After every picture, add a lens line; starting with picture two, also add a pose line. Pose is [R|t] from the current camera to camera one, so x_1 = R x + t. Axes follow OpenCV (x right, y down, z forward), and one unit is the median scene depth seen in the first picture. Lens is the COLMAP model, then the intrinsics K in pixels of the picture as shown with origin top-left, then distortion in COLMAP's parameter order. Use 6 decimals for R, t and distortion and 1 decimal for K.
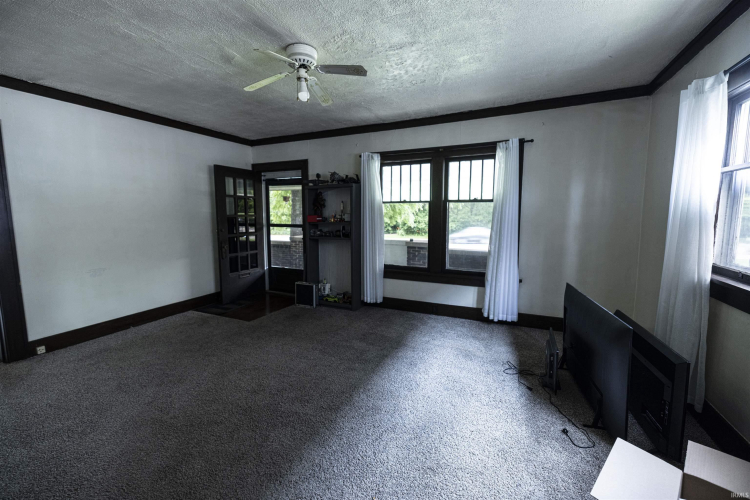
lens RADIAL K [[322.1, 0, 369.0], [0, 322.1, 252.1], [0, 0, 1]] dist [0.008073, -0.000829]
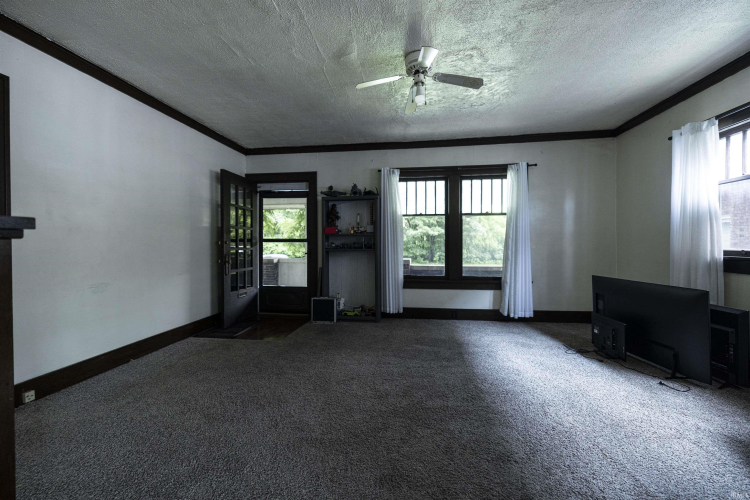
lens RADIAL K [[322.1, 0, 367.6], [0, 322.1, 251.8], [0, 0, 1]] dist [0.008073, -0.000829]
pose [[0.953002, -0.006566, 0.302892, -0.429698], [0.037274, 0.994711, -0.095713, 0.068607], [-0.300662, 0.102504, 0.948206, 0.060383]]
